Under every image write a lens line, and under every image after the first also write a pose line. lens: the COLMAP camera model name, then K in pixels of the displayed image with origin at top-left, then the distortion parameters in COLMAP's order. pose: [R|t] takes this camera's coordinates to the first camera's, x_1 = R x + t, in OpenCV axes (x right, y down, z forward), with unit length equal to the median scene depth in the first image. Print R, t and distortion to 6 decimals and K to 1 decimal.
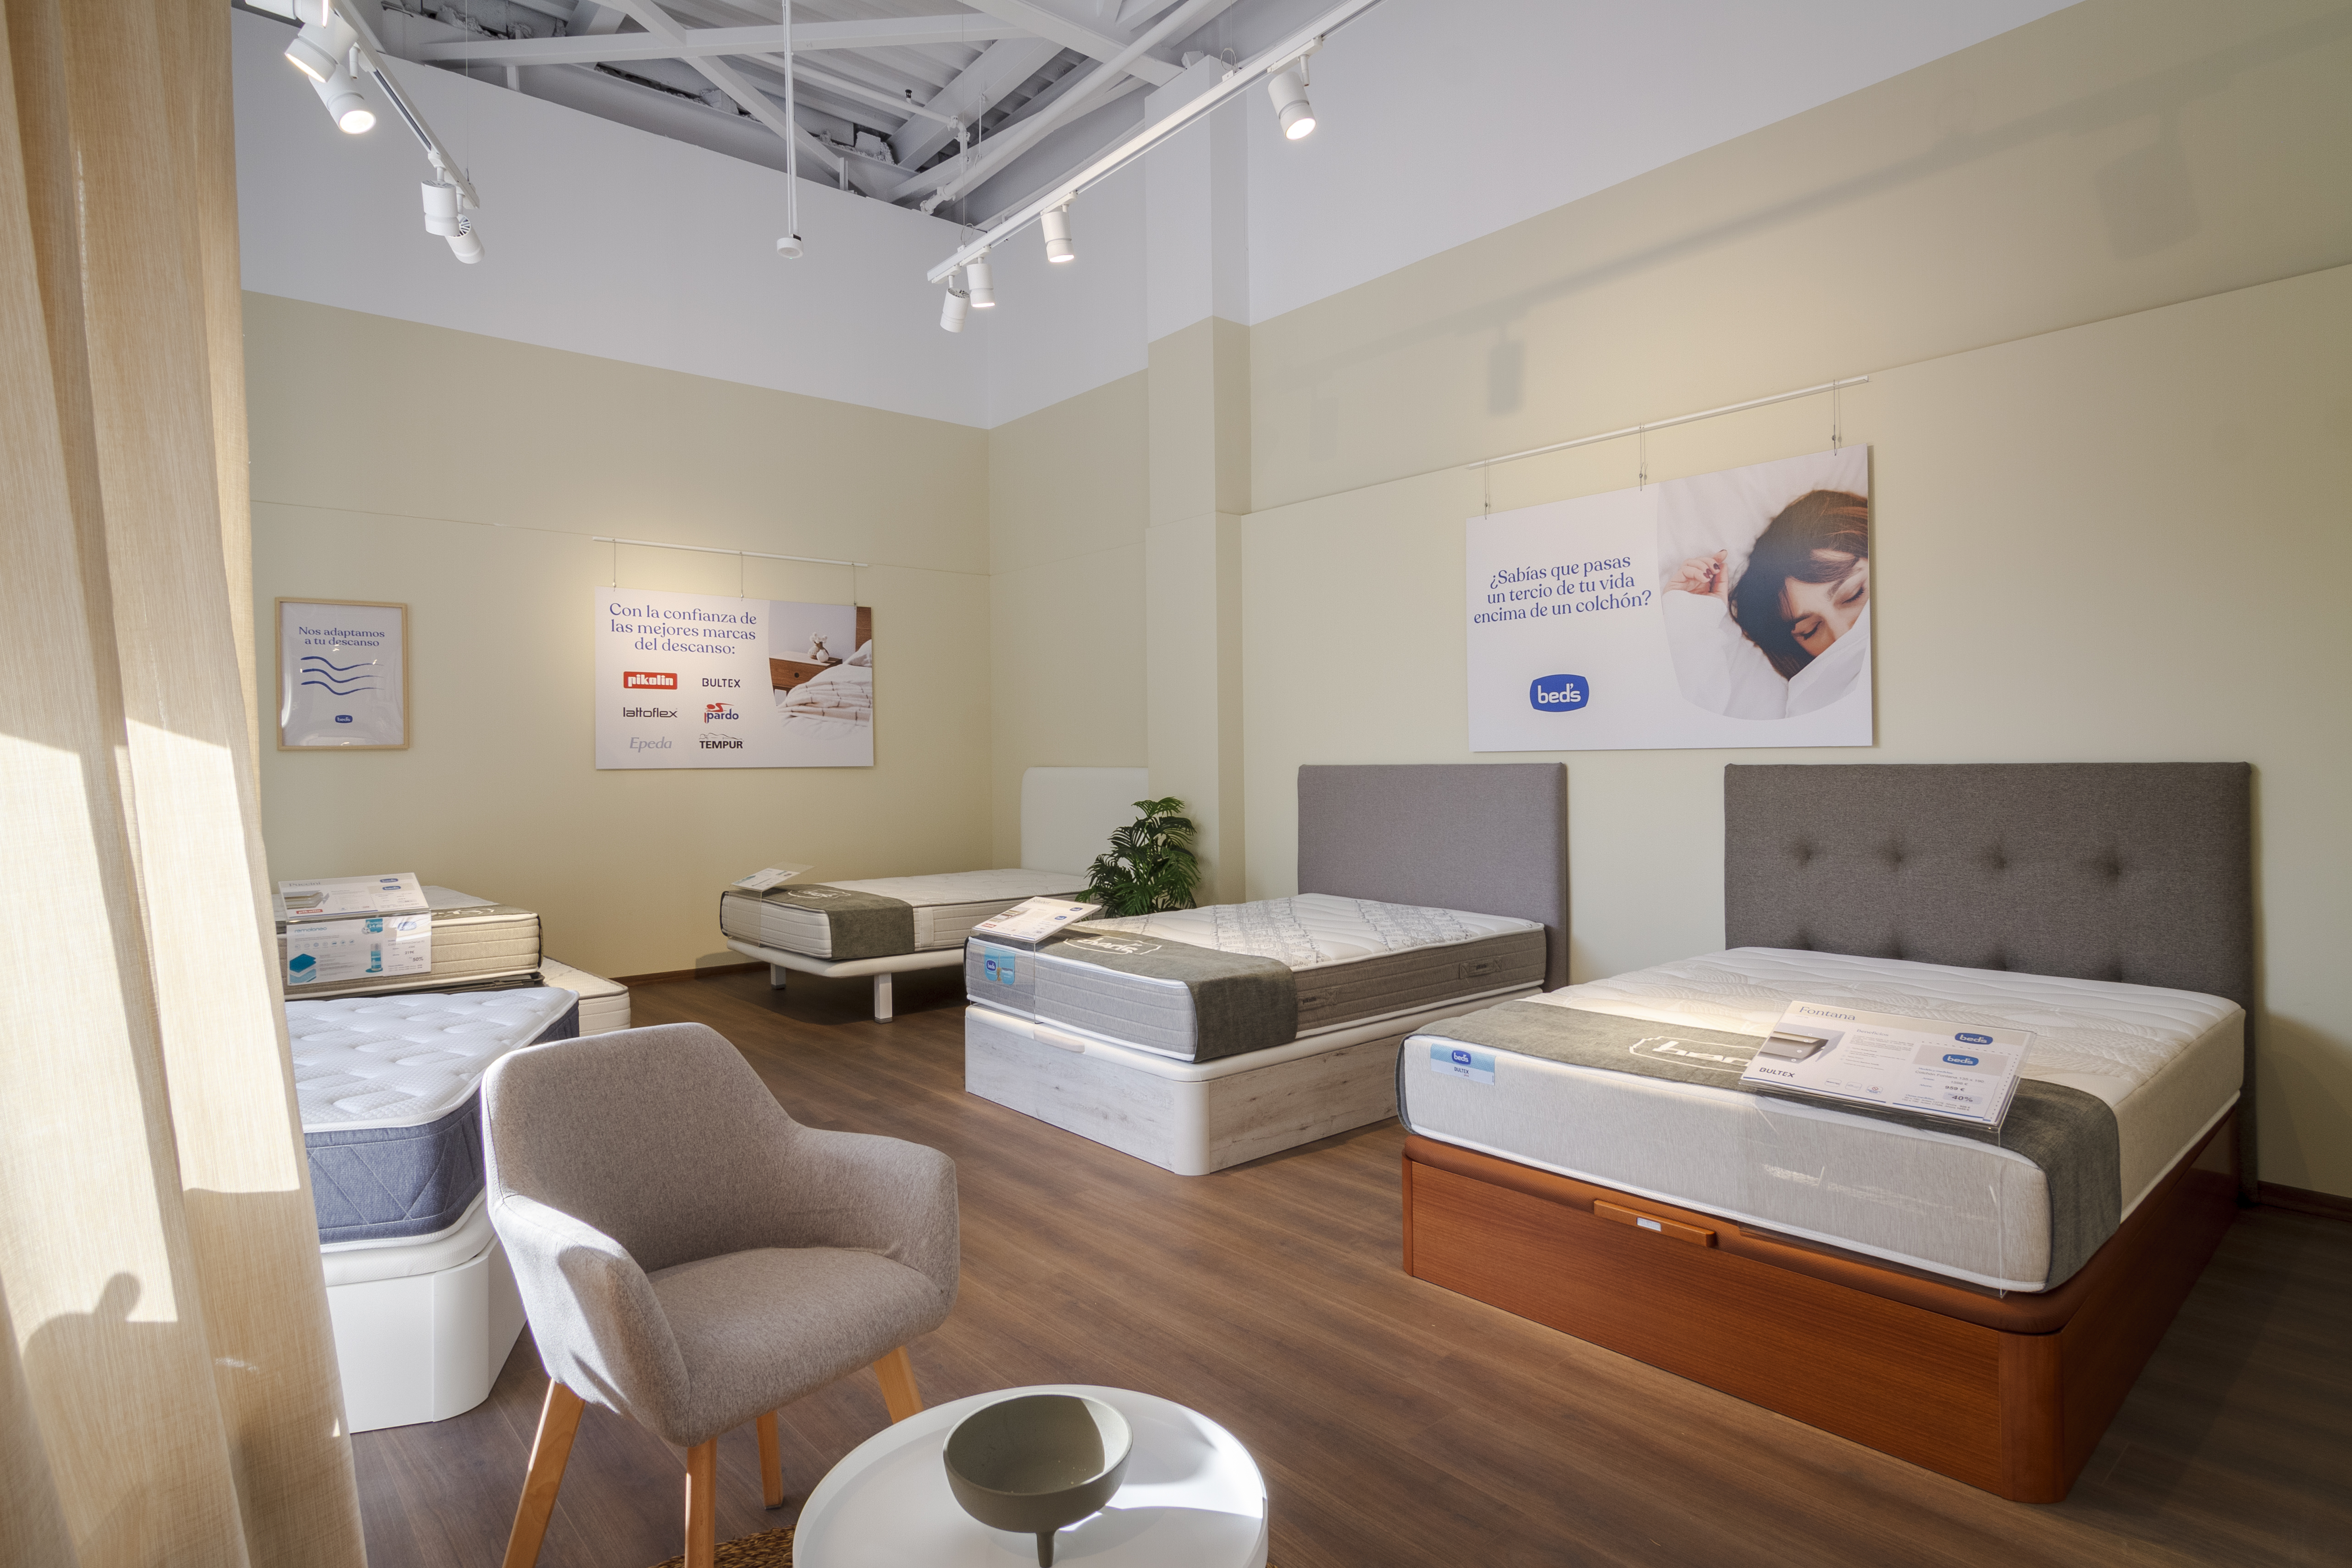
lens RADIAL K [[1213.5, 0, 1187.6], [0, 1213.5, 774.0], [0, 0, 1]] dist [0.002334, -0.000875]
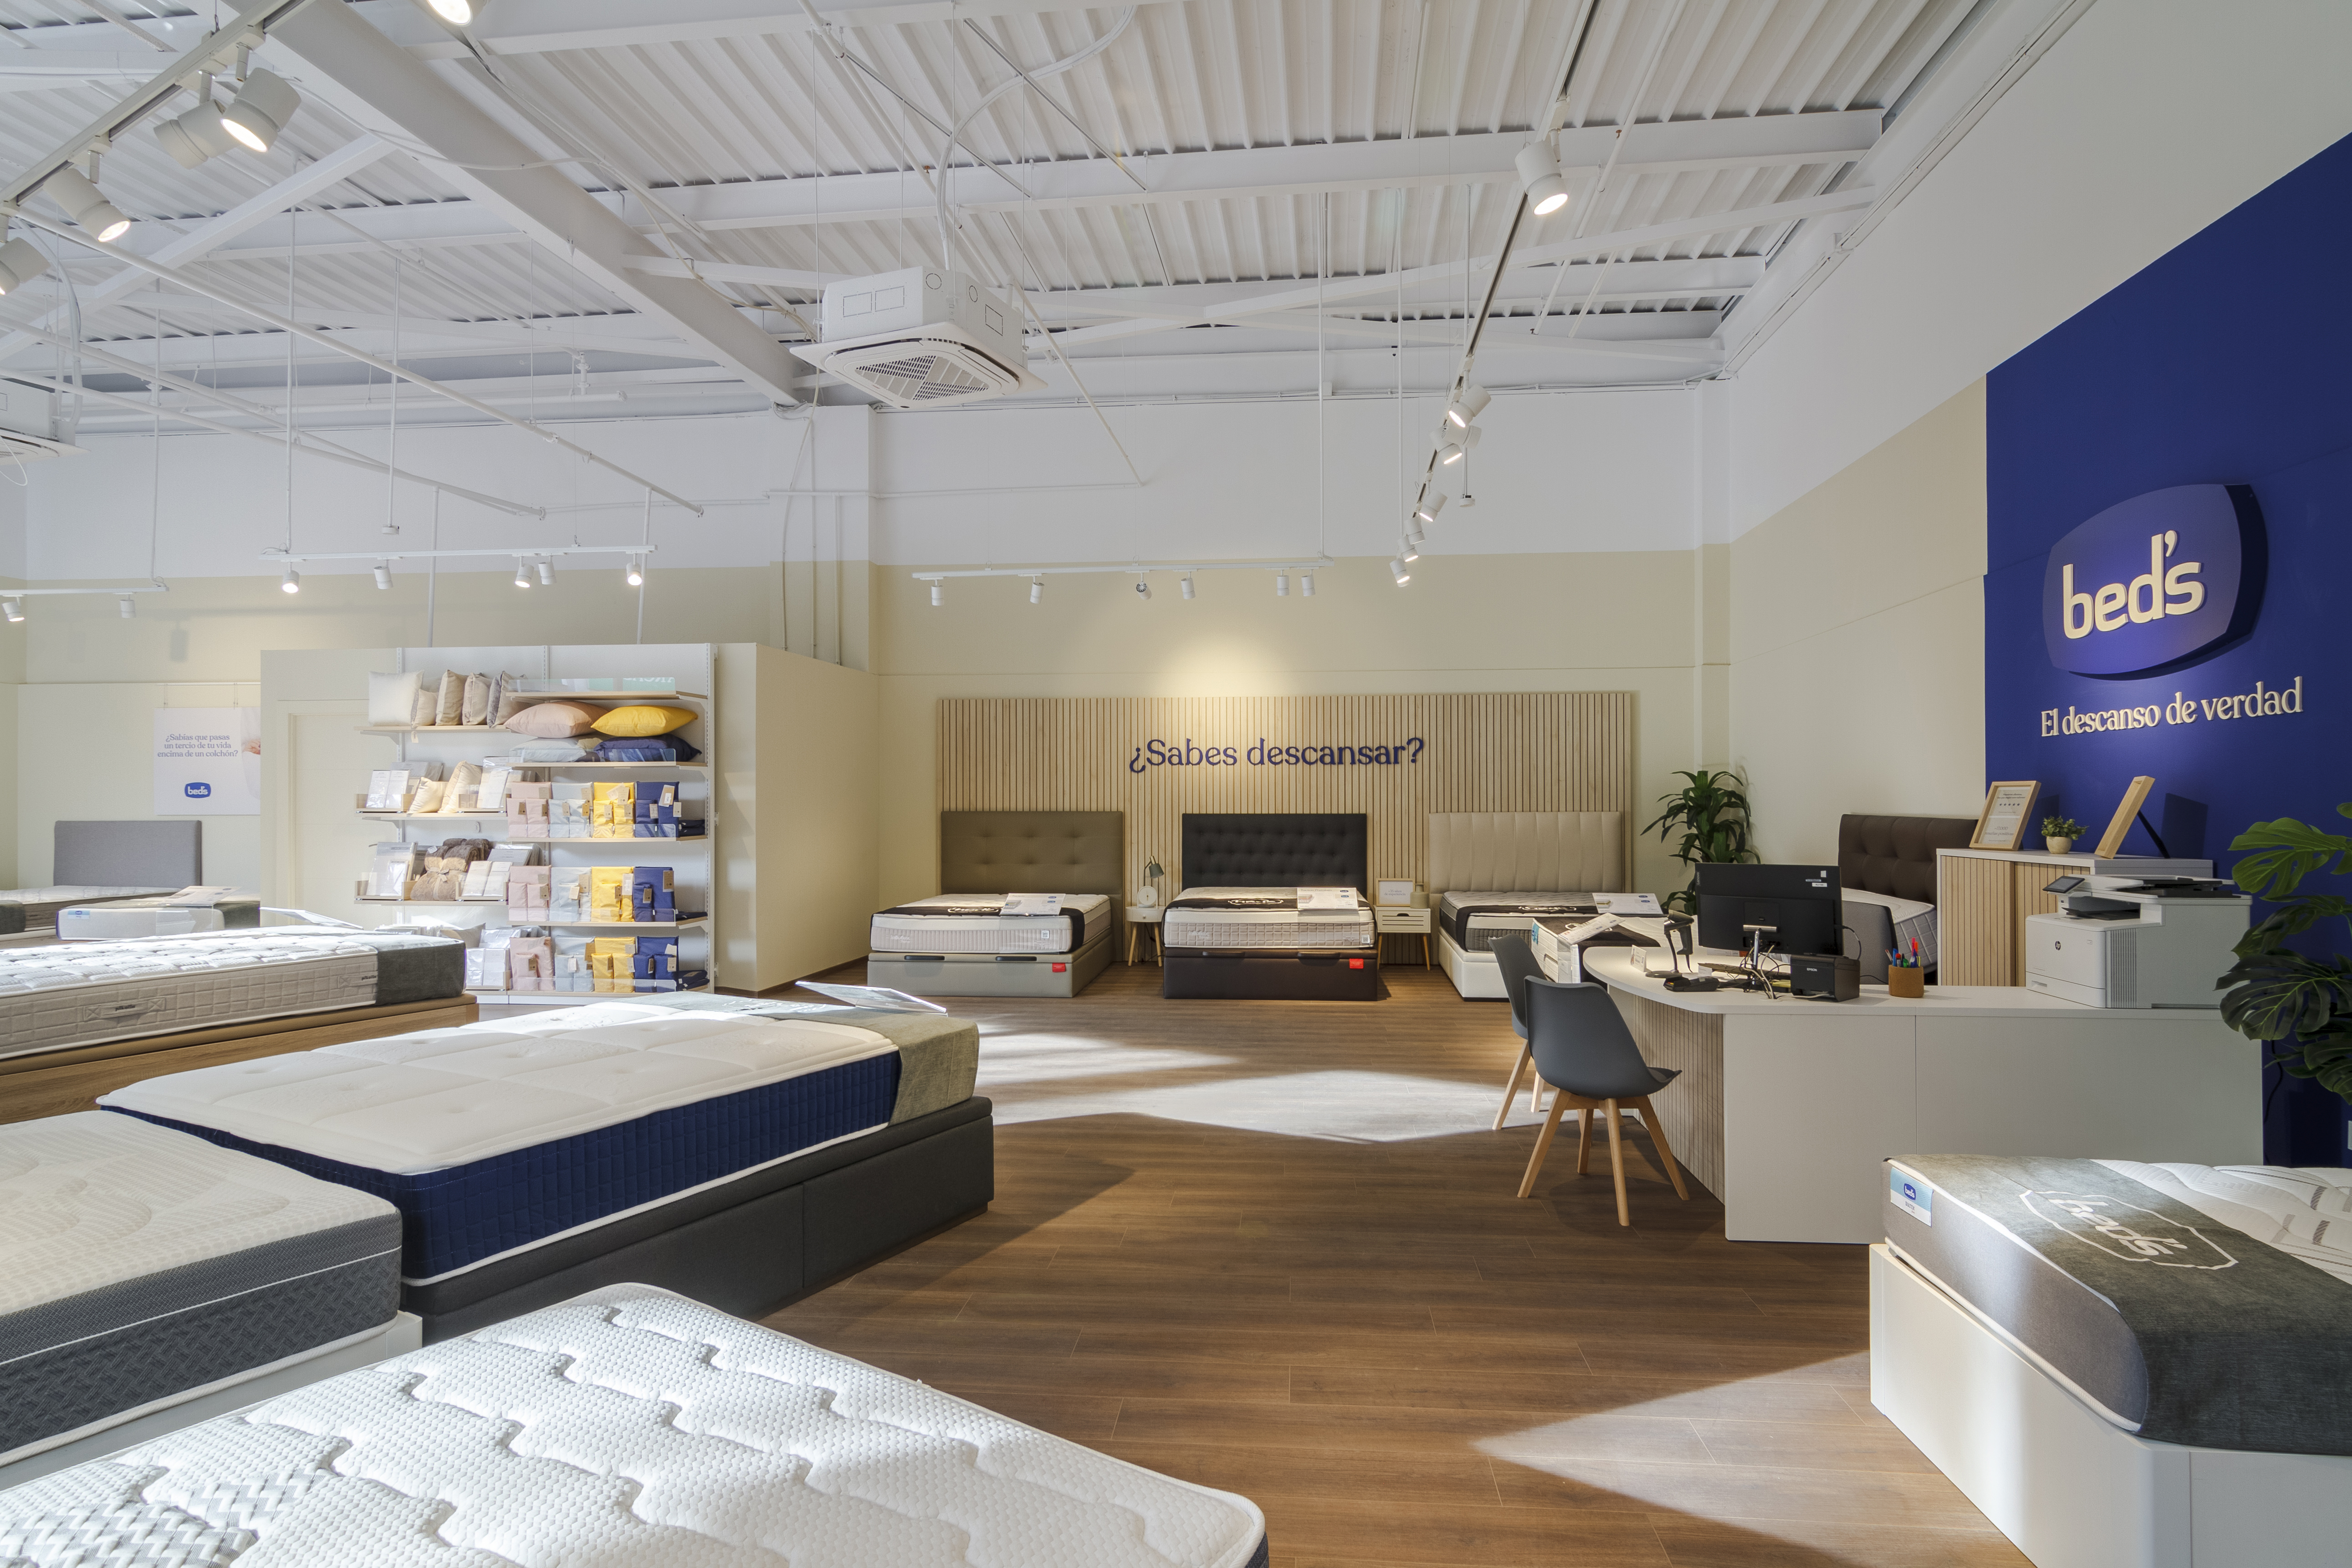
lens RADIAL K [[1213.4, 0, 1190.2], [0, 1213.4, 790.4], [0, 0, 1]] dist [0.002334, -0.000875]
pose [[0.719621, 0.010910, 0.694281, 0.058082], [0.005912, 0.999744, -0.021838, -0.004073], [-0.694341, 0.019819, 0.719373, -1.990039]]
